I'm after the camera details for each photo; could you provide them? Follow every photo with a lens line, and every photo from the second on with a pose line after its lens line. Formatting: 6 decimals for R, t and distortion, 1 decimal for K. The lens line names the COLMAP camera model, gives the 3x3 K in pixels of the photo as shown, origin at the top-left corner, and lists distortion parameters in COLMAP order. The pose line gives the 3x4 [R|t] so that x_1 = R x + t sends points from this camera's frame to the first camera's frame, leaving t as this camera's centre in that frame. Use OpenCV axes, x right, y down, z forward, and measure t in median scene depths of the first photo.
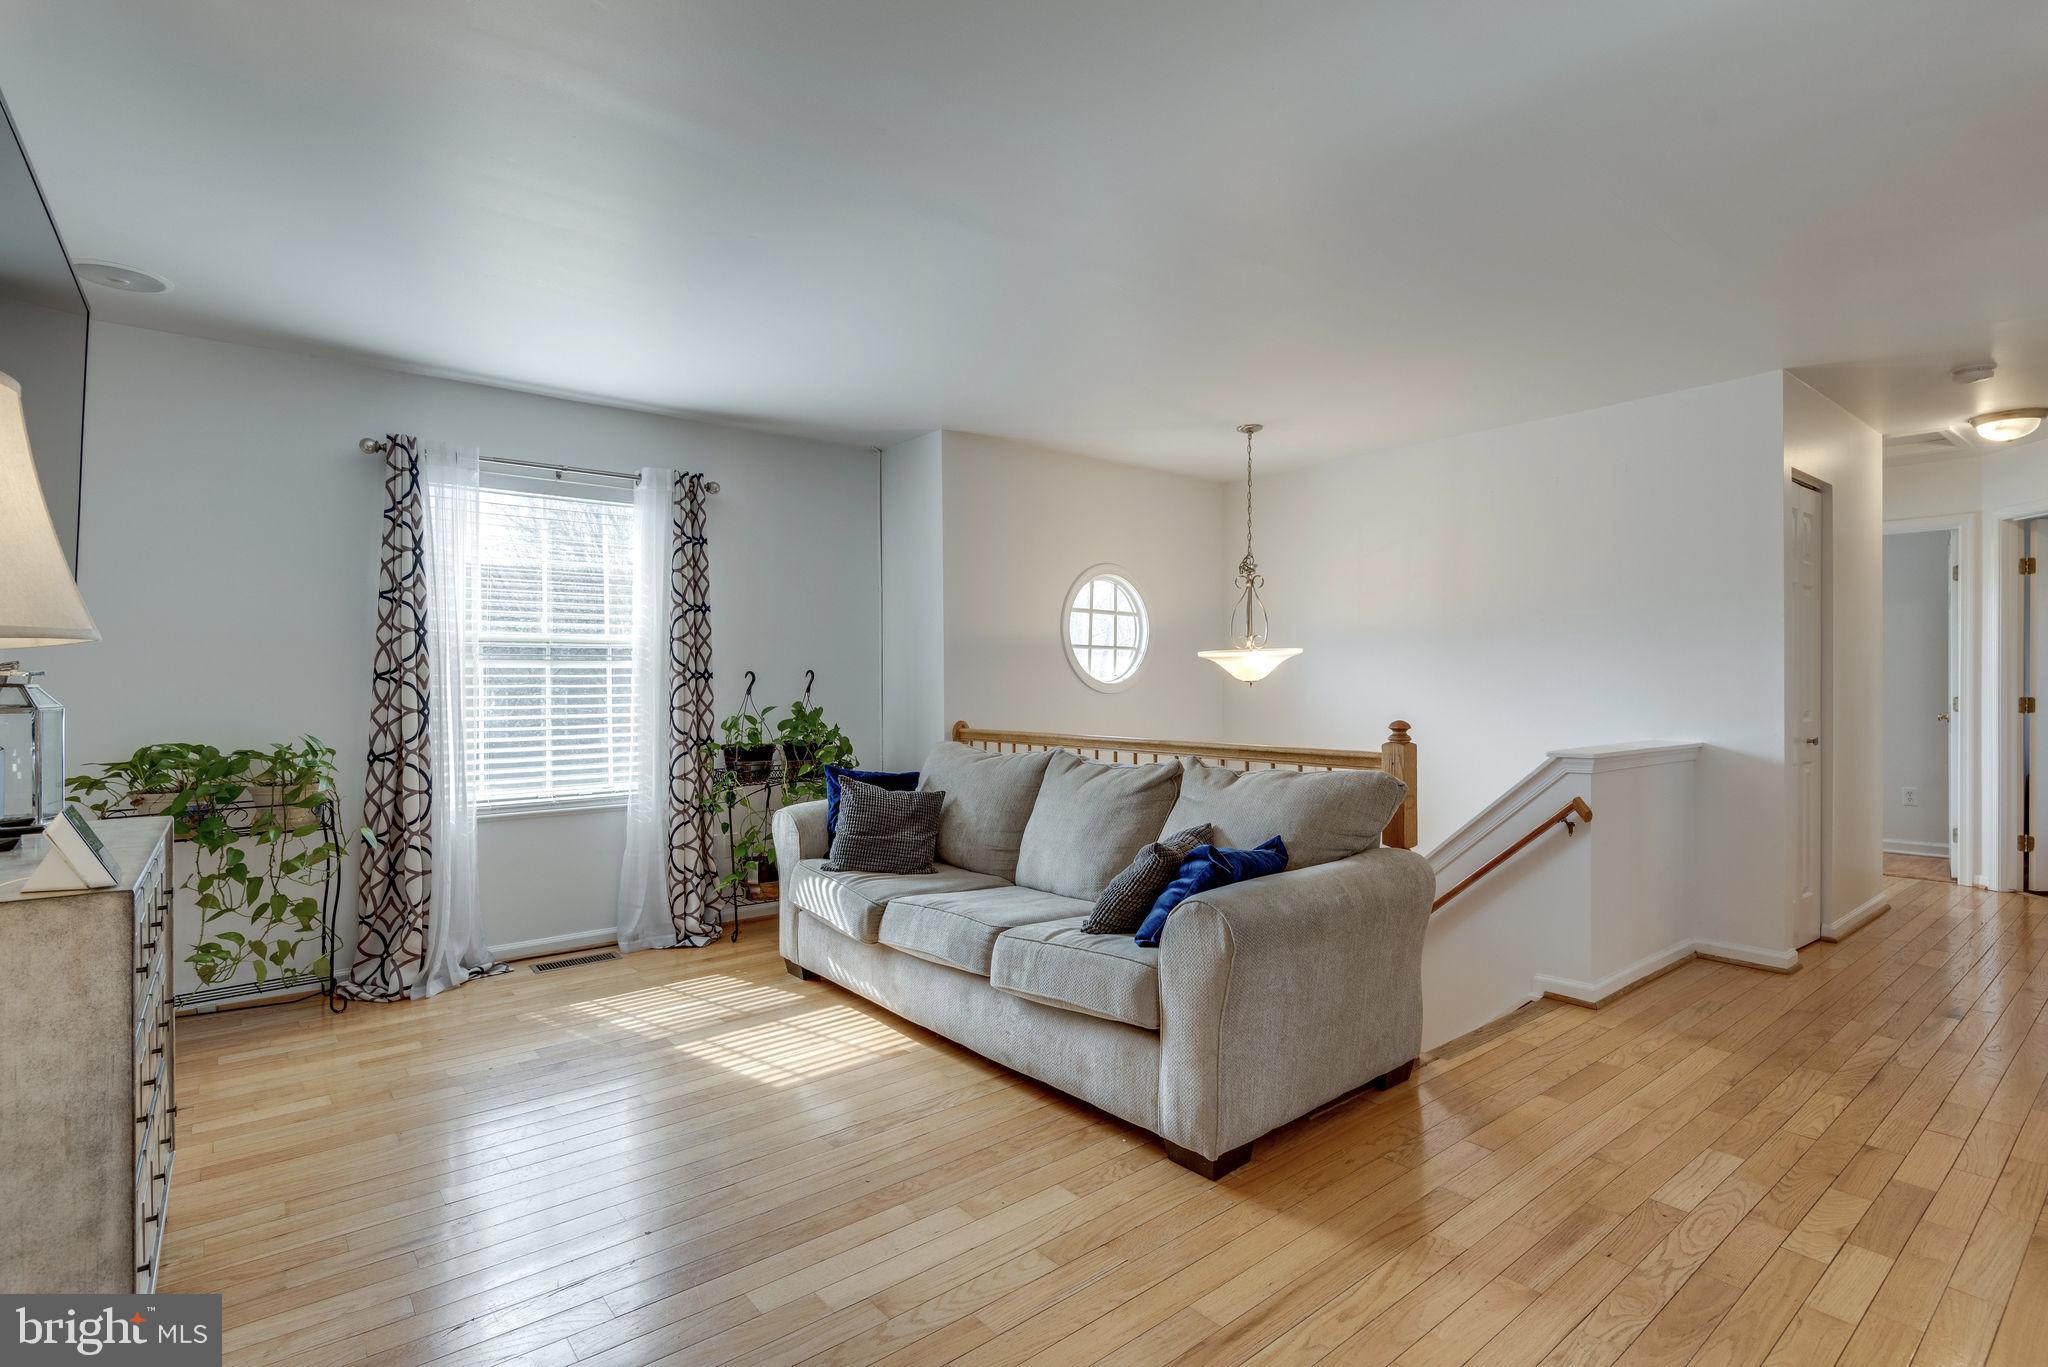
lens RADIAL K [[978.1, 0, 1038.1], [0, 978.1, 684.3], [0, 0, 1]] dist [0.015456, -0.009885]
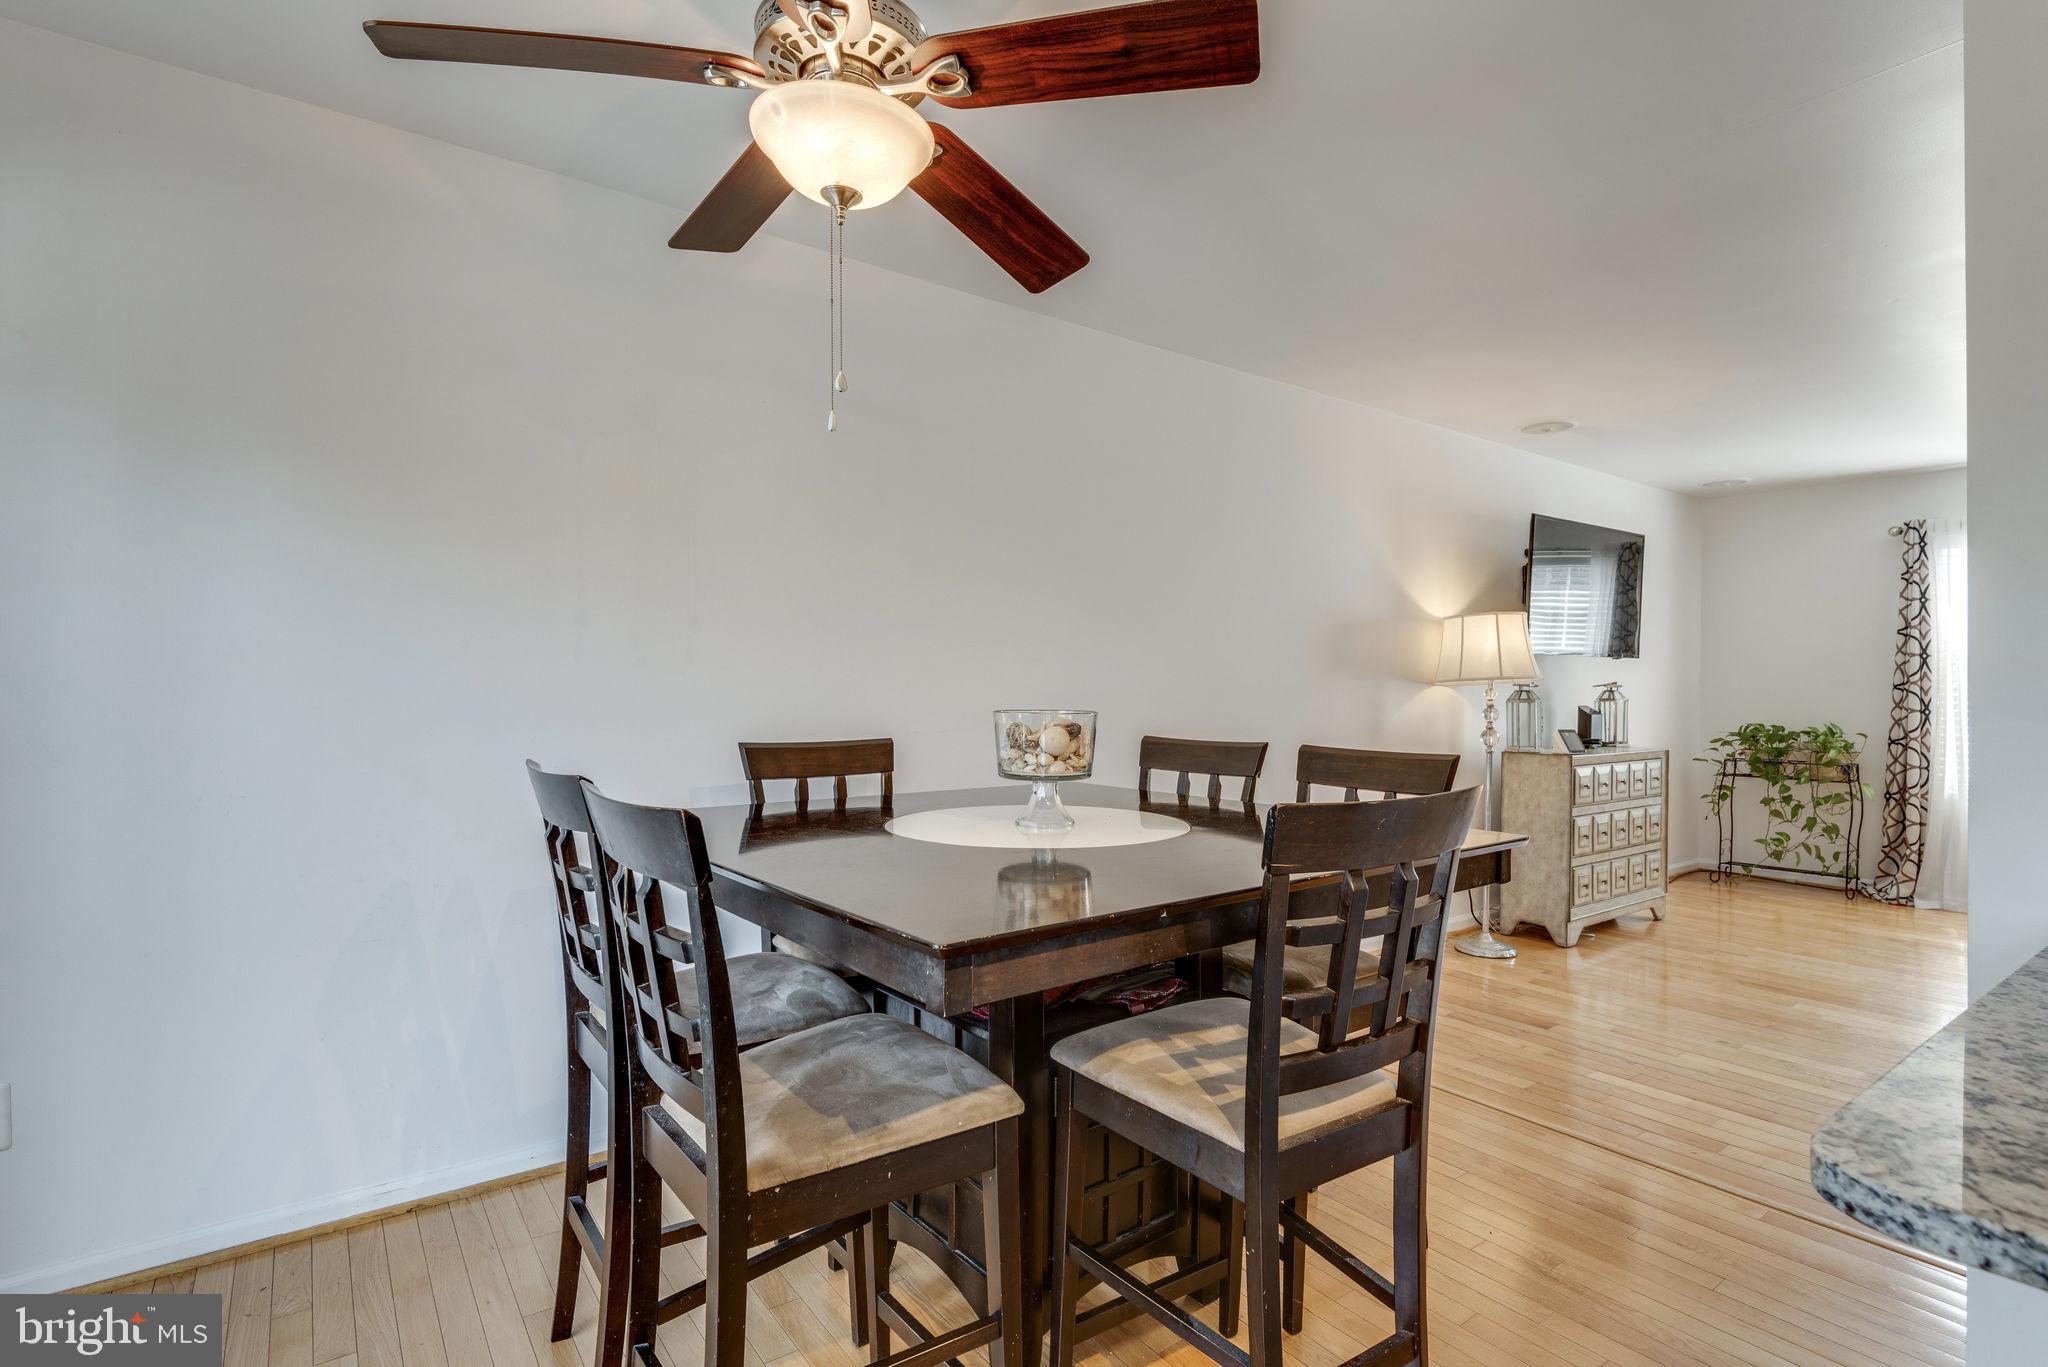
lens RADIAL K [[978.1, 0, 1017.4], [0, 978.1, 690.5], [0, 0, 1]] dist [0.015456, -0.009885]
pose [[-0.069723, 0.005346, -0.997552, 0.895763], [-0.004162, 0.999975, 0.005650, -0.005956], [0.997558, 0.004546, -0.069699, -0.216126]]
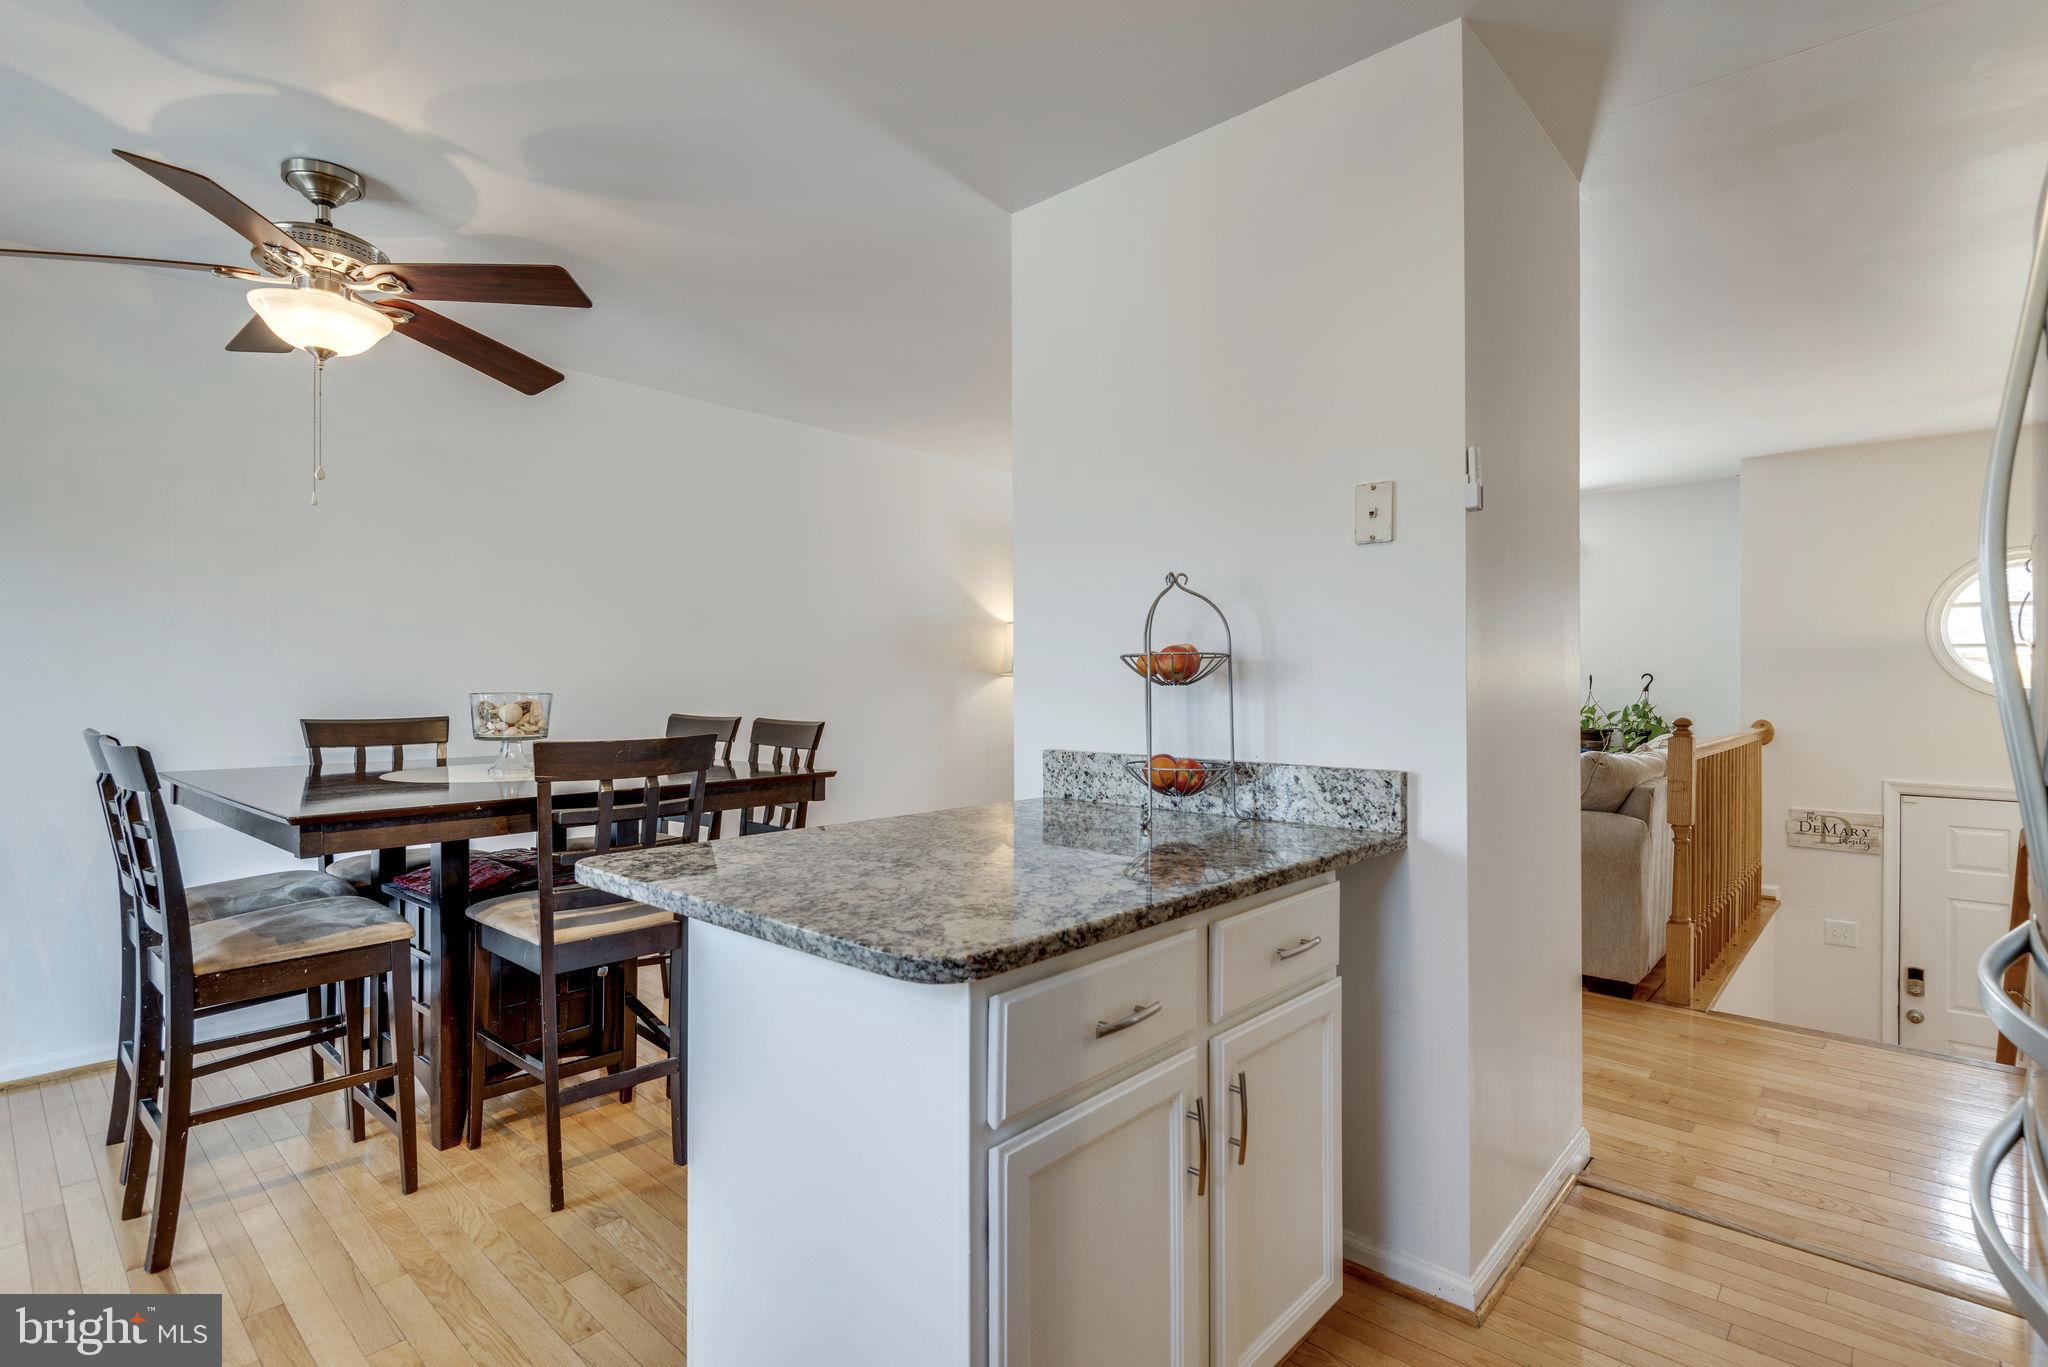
lens RADIAL K [[978.1, 0, 1012.3], [0, 978.1, 676.2], [0, 0, 1]] dist [0.015456, -0.009885]
pose [[0.131024, 0.001354, -0.991378, 1.162242], [-0.006119, 0.999981, 0.000557, -0.008328], [0.991360, 0.005994, 0.131029, 0.031943]]
